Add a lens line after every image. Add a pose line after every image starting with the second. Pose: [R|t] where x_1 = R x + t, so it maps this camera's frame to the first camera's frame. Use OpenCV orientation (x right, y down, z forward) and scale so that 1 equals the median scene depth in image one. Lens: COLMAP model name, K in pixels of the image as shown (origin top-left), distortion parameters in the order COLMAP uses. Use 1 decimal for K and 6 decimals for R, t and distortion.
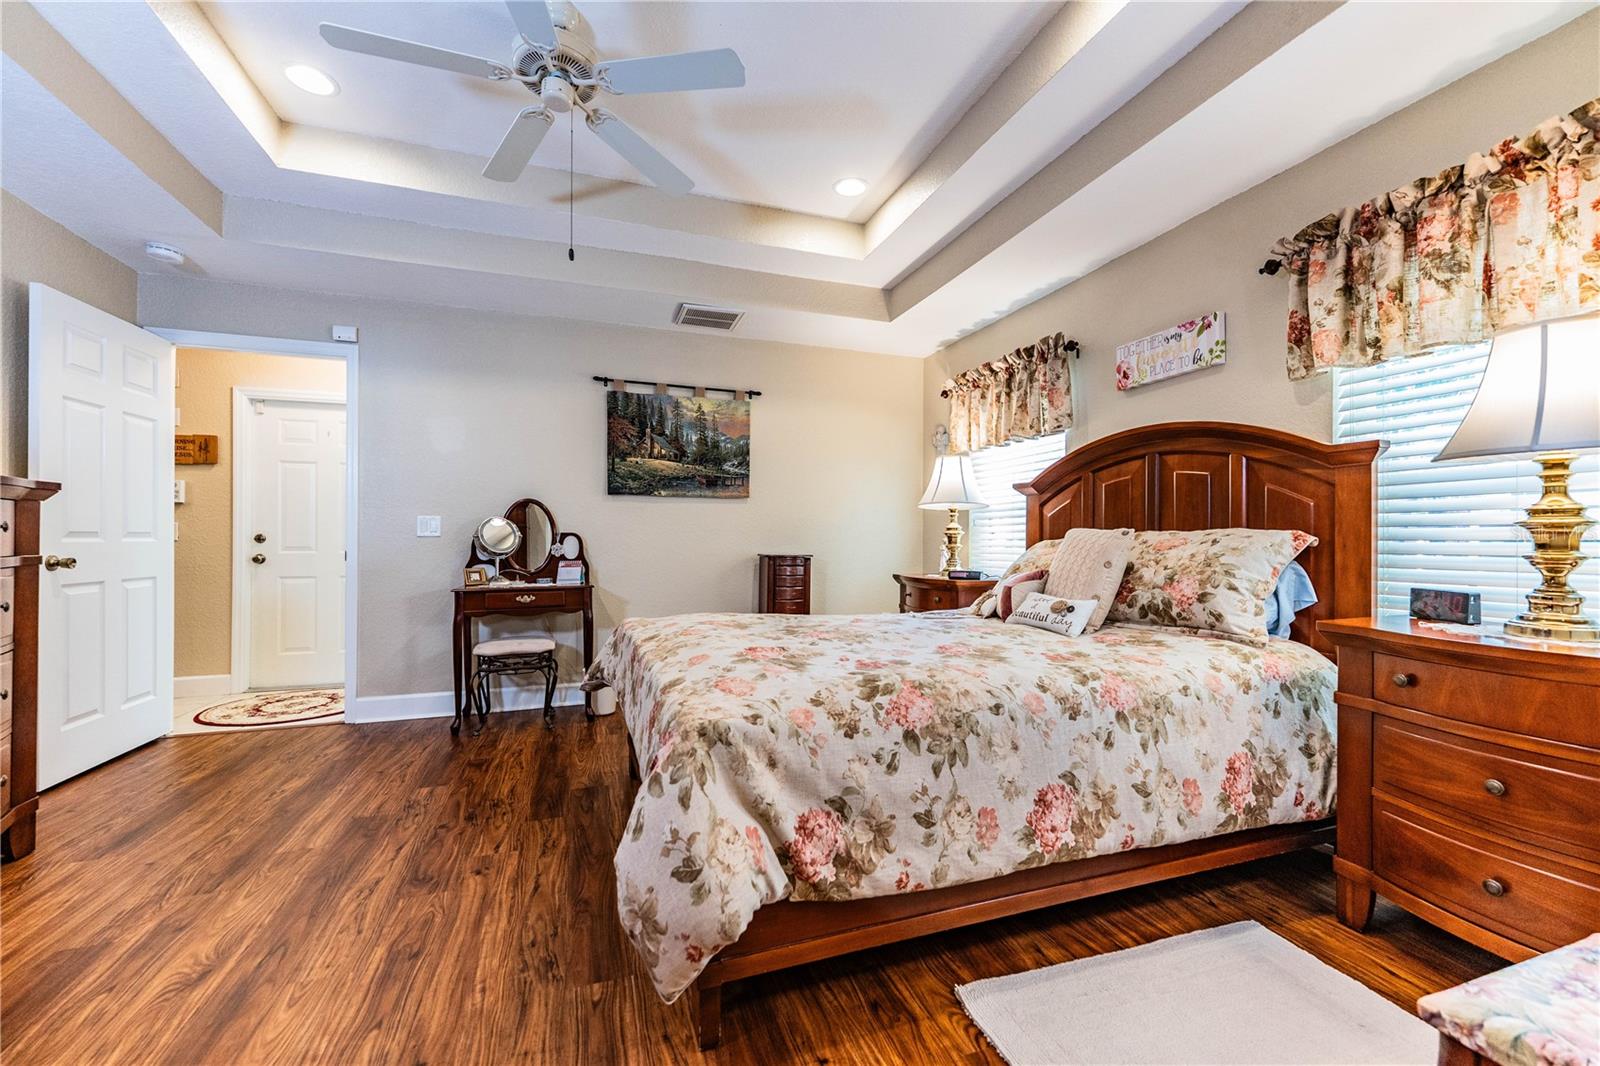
lens RADIAL K [[638.0, 0, 802.7], [0, 638.0, 537.2], [0, 0, 1]] dist [0.000906, -0.000177]
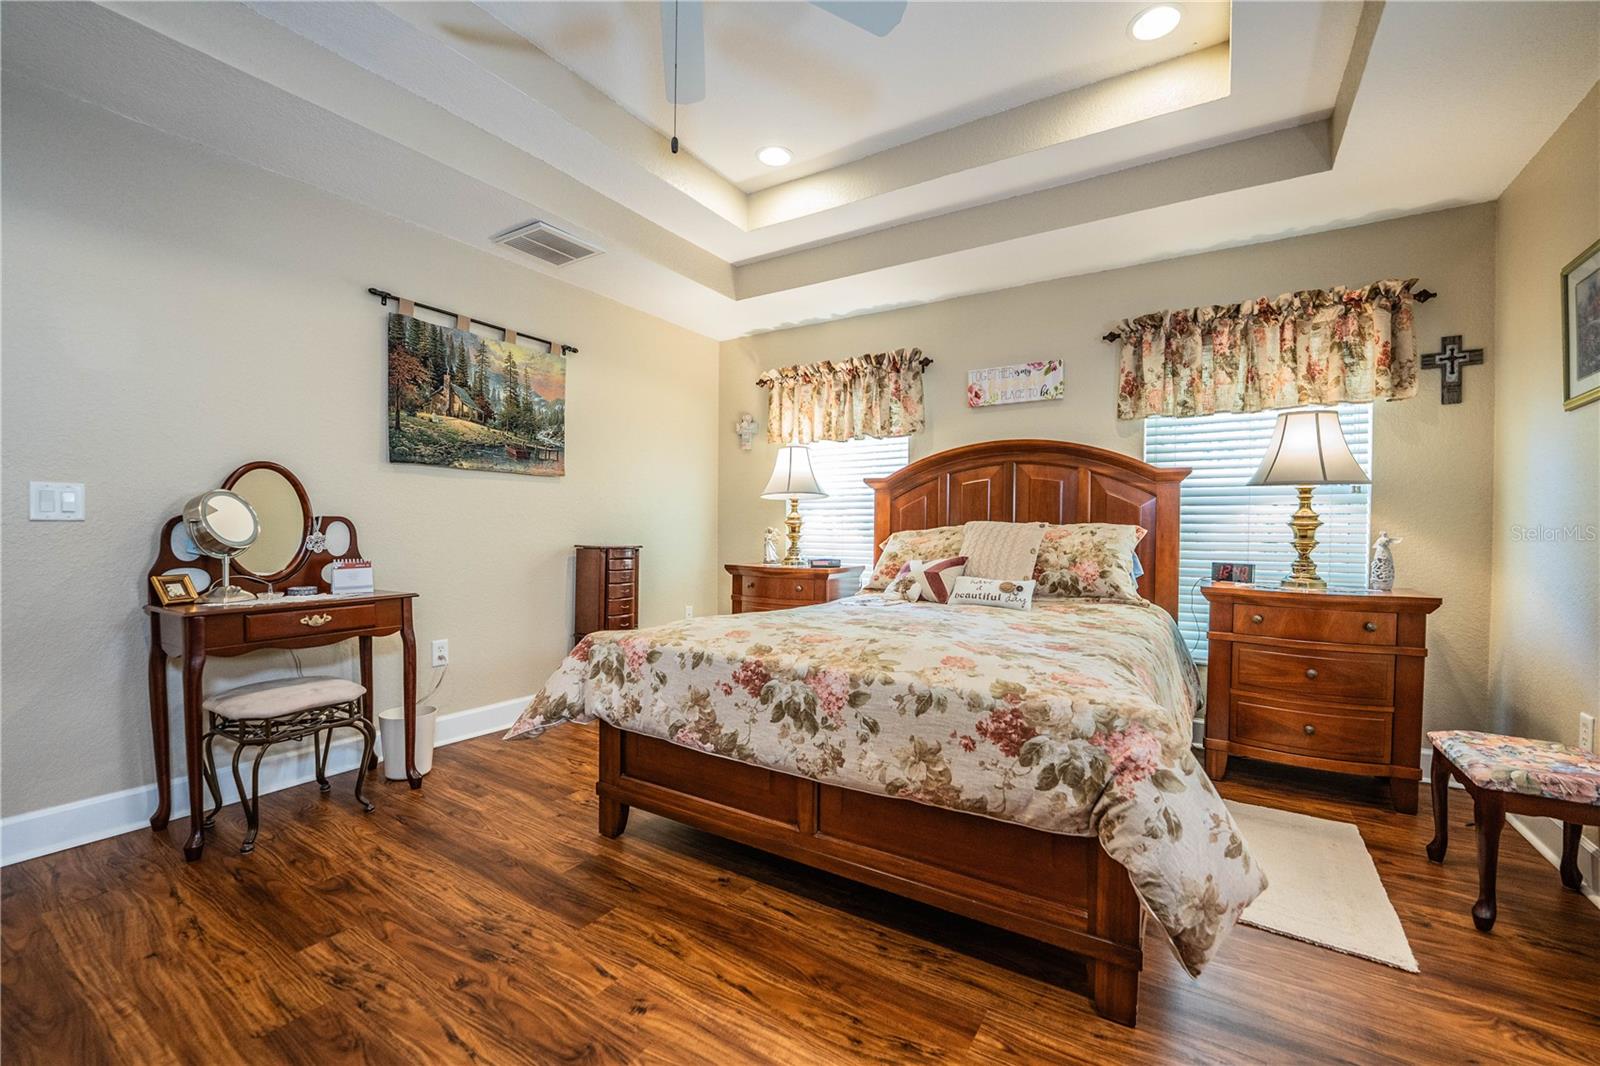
lens RADIAL K [[650.6, 0, 799.3], [0, 650.6, 537.8], [0, 0, 1]] dist [-0.024817, -0.000223]
pose [[0.786463, -0.004740, 0.617619, -0.506279], [-0.008536, 0.999792, 0.018542, -0.001939], [-0.617578, -0.019854, 0.786259, 0.223934]]
